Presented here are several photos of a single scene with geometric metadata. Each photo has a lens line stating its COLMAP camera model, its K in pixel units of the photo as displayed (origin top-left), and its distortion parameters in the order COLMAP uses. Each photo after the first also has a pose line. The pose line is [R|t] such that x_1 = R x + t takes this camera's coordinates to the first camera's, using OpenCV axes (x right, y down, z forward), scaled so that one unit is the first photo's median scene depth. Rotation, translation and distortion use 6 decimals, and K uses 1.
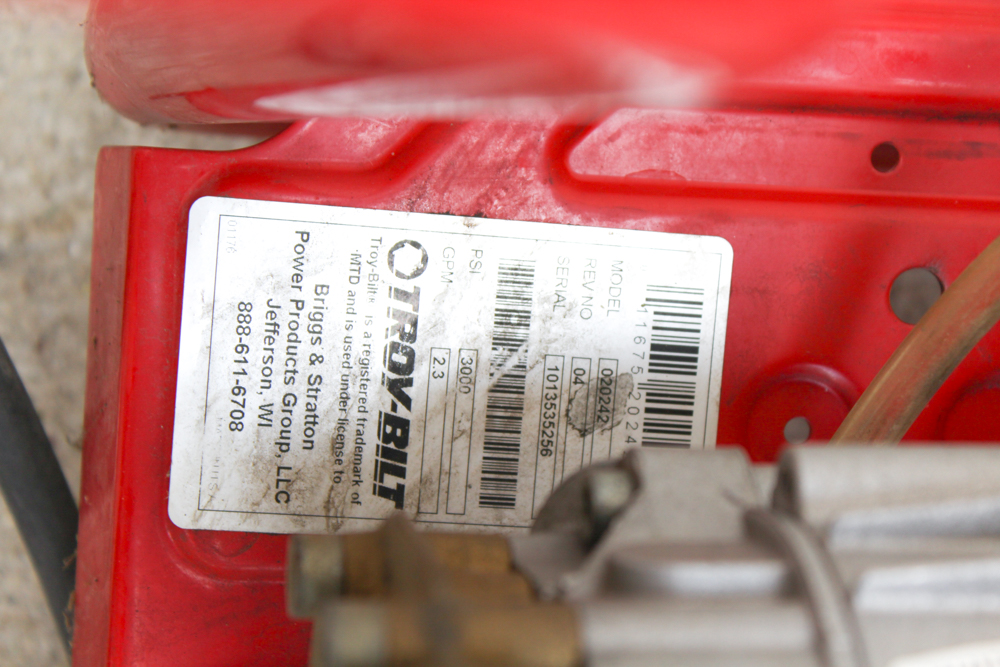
lens RADIAL K [[2232.2, 0, 500.0], [0, 2232.2, 333.5], [0, 0, 1]] dist [0.040244, 0.441635]
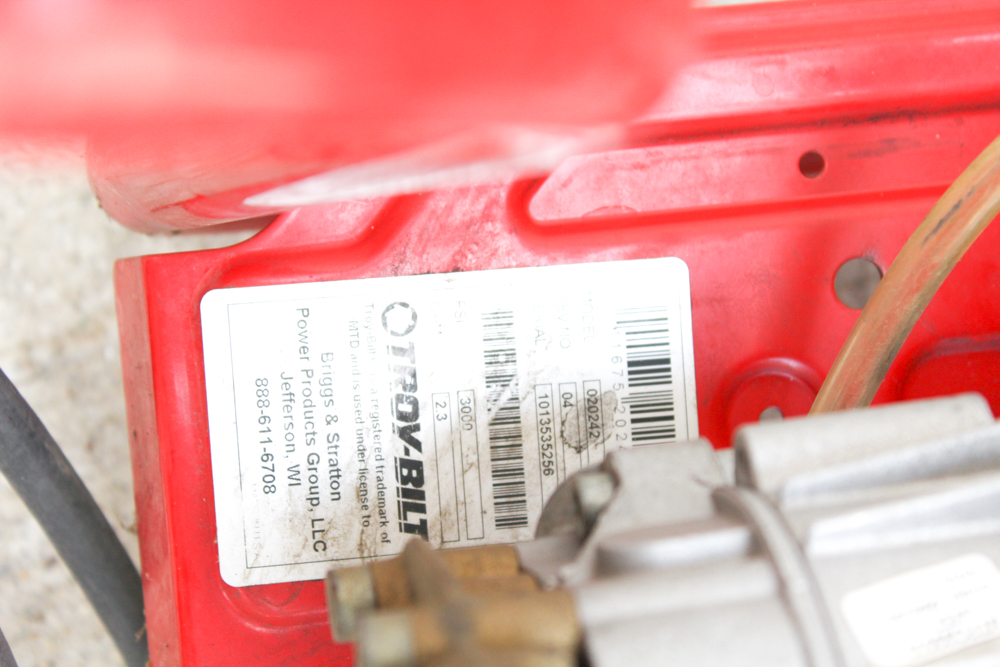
lens RADIAL K [[2232.2, 0, 500.0], [0, 2232.2, 333.5], [0, 0, 1]] dist [0.040244, 0.441635]
pose [[0.988731, -0.148958, -0.014905, 0.023973], [0.148559, 0.988587, -0.025022, 0.009463], [0.018462, 0.022526, 0.999576, -0.115749]]
